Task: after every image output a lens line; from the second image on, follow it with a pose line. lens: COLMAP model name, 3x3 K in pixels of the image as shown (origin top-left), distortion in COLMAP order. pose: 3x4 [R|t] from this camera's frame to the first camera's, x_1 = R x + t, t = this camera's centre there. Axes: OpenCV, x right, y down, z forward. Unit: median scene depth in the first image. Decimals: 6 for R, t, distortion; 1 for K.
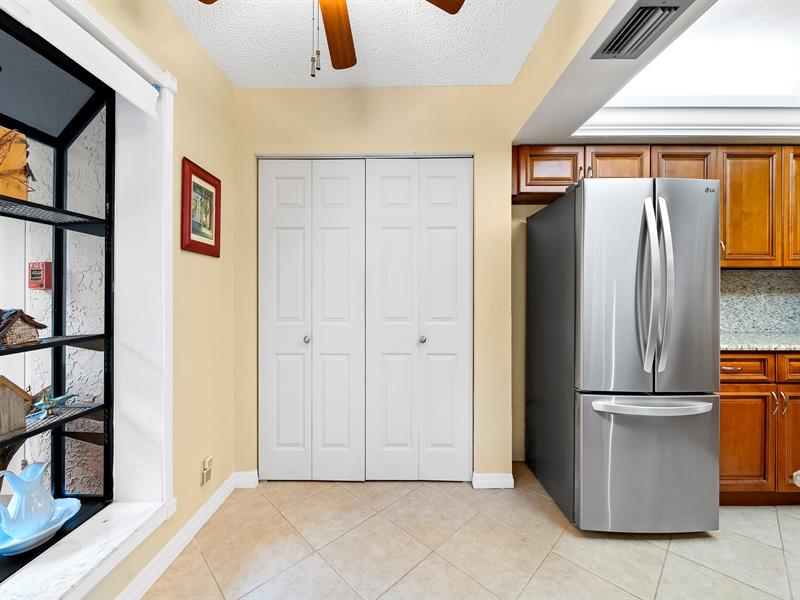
lens RADIAL K [[321.4, 0, 400.4], [0, 321.4, 294.3], [0, 0, 1]] dist [-0.001057, -0.003331]
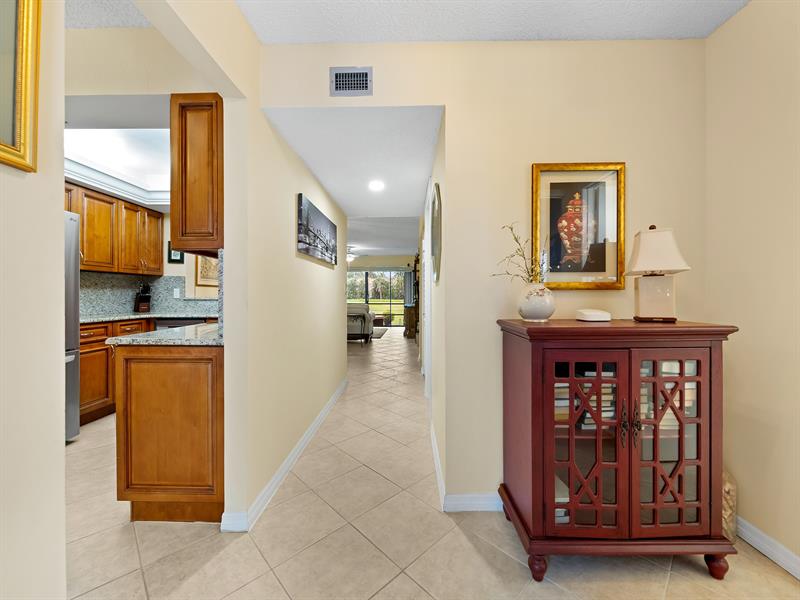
lens RADIAL K [[324.8, 0, 403.7], [0, 324.8, 297.4], [0, 0, 1]] dist [0.001339, 0.000175]
pose [[0.001725, -0.002214, 0.999996, -0.500523], [-0.003124, 0.999993, 0.002219, 0.037082], [-0.999994, -0.003127, 0.001718, -0.499279]]
